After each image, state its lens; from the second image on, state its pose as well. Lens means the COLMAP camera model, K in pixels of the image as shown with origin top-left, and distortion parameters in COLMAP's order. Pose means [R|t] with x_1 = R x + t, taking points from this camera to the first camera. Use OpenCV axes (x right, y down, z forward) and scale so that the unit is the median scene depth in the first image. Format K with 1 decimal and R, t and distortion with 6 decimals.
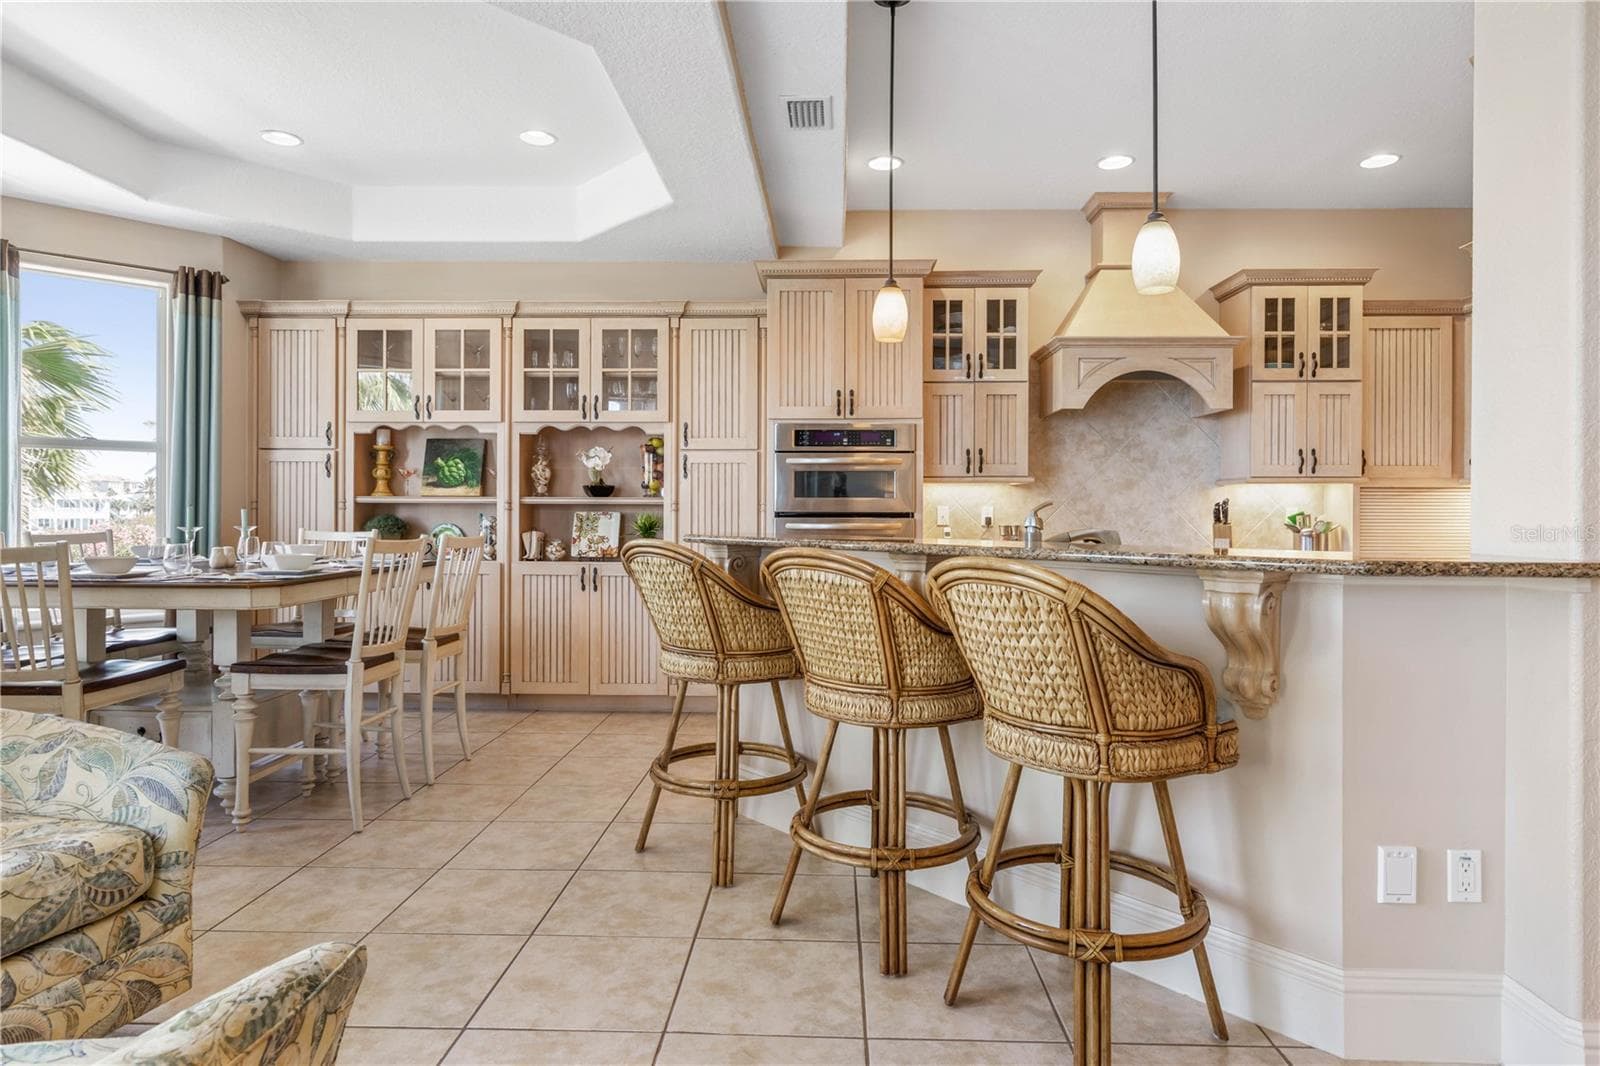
lens RADIAL K [[902.9, 0, 822.0], [0, 902.9, 511.2], [0, 0, 1]] dist [0.004111, 0.001993]
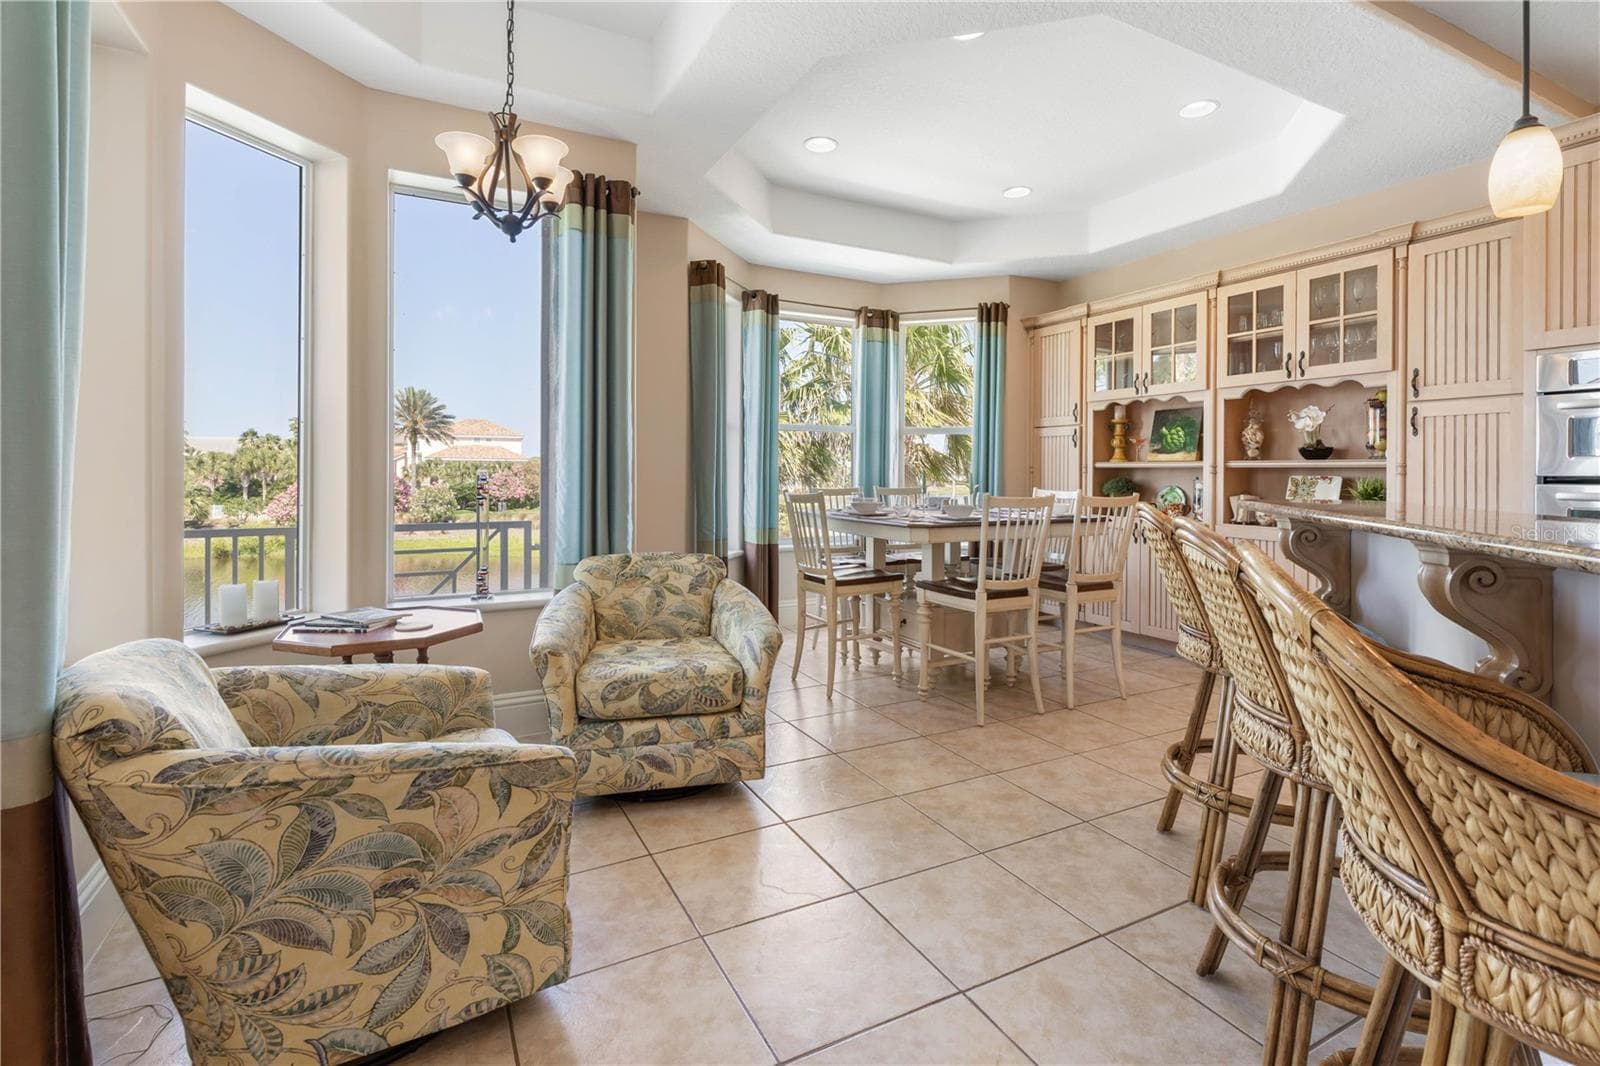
lens RADIAL K [[750.3, 0, 813.0], [0, 750.3, 476.1], [0, 0, 1]] dist [0.001999, -0.001293]
pose [[0.484191, 0.003282, -0.874956, 0.187894], [-0.004177, 0.999990, 0.001439, 0.002242], [0.874952, 0.002958, 0.484200, 0.180339]]
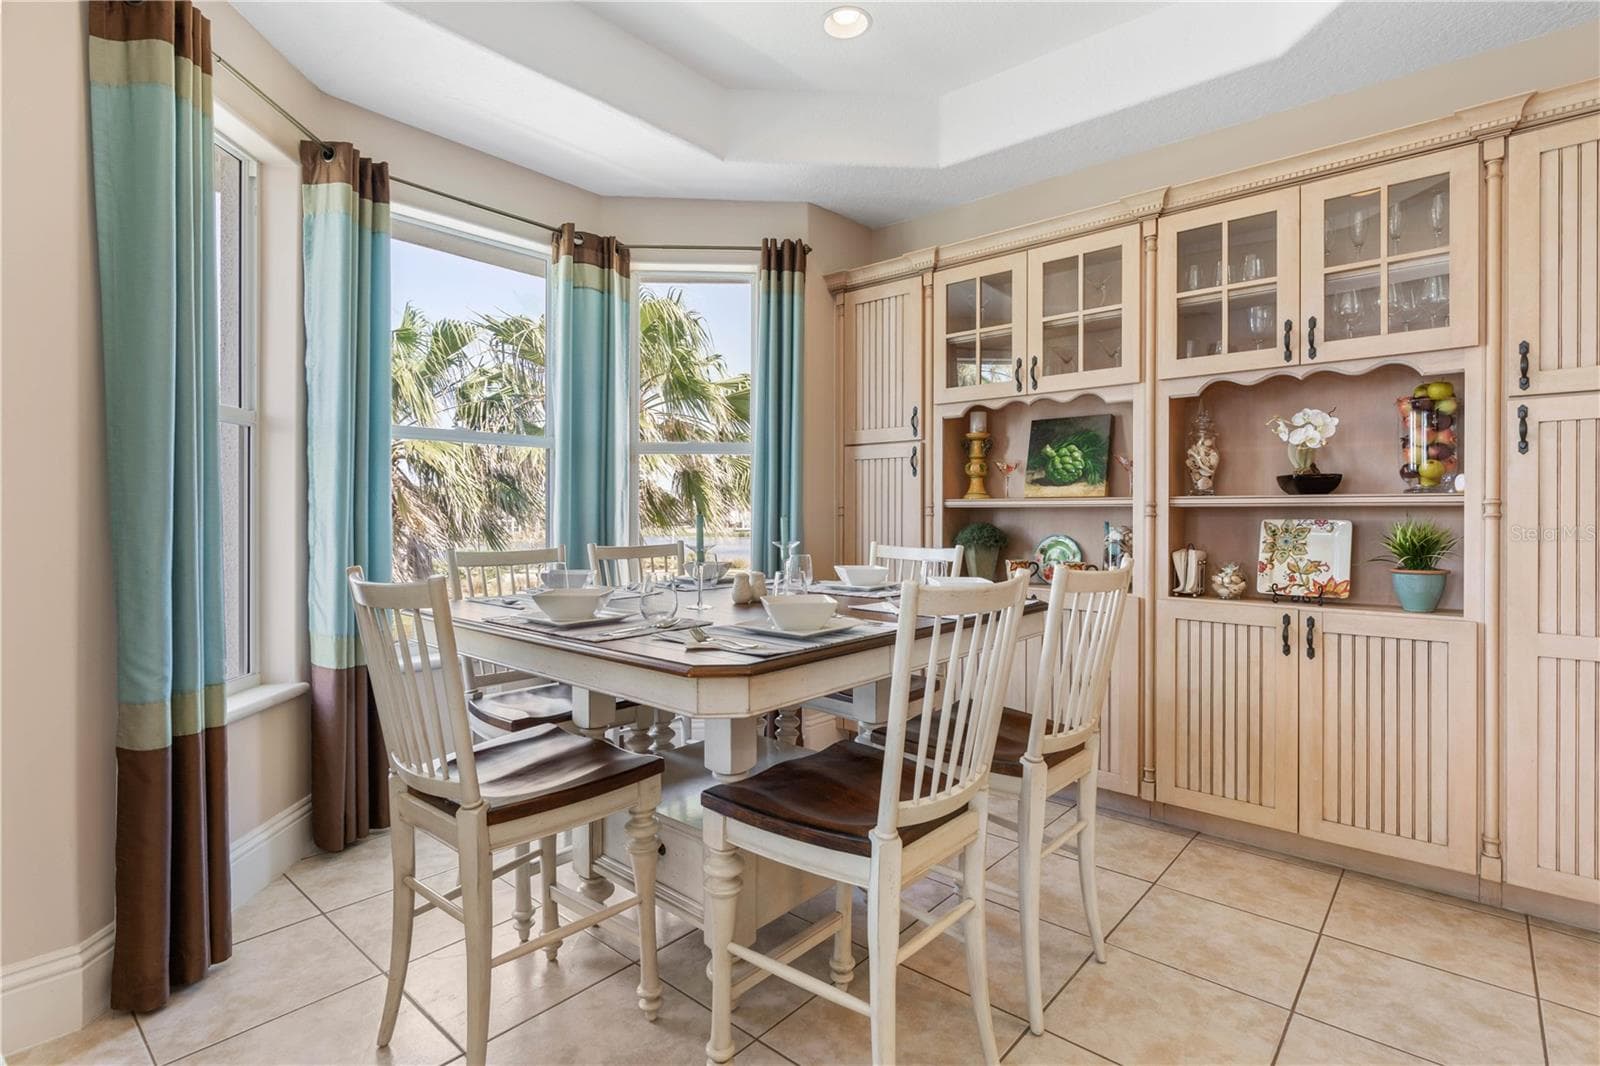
lens RADIAL K [[766.9, 0, 804.9], [0, 766.9, 516.4], [0, 0, 1]] dist [-0.005887, 0.000834]
pose [[0.761954, -0.001843, -0.647628, -0.182276], [0.002784, 0.999996, 0.000430, -0.002582], [0.647625, -0.002131, 0.761956, 0.423492]]
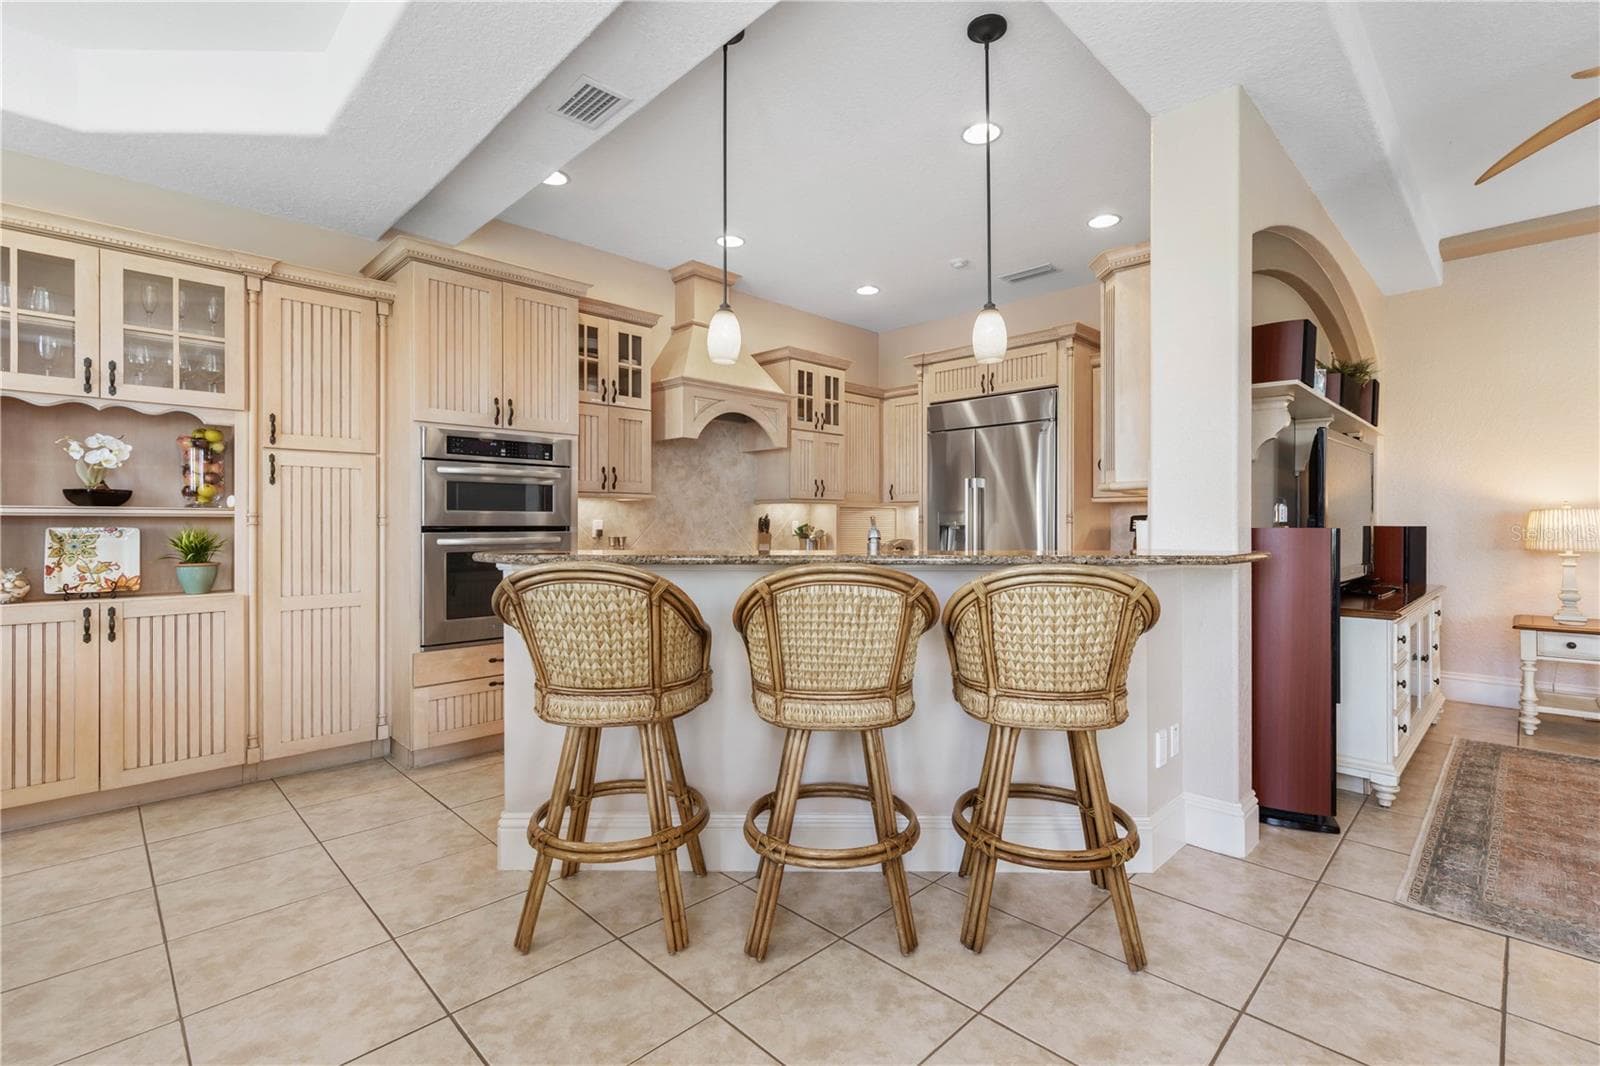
lens RADIAL K [[714.4, 0, 826.1], [0, 714.4, 525.5], [0, 0, 1]] dist [0.006540, -0.001107]
pose [[0.685600, -0.005525, 0.727957, -0.278656], [0.002111, 0.999982, 0.005602, -0.002658], [-0.727975, -0.002303, 0.685600, 0.217290]]
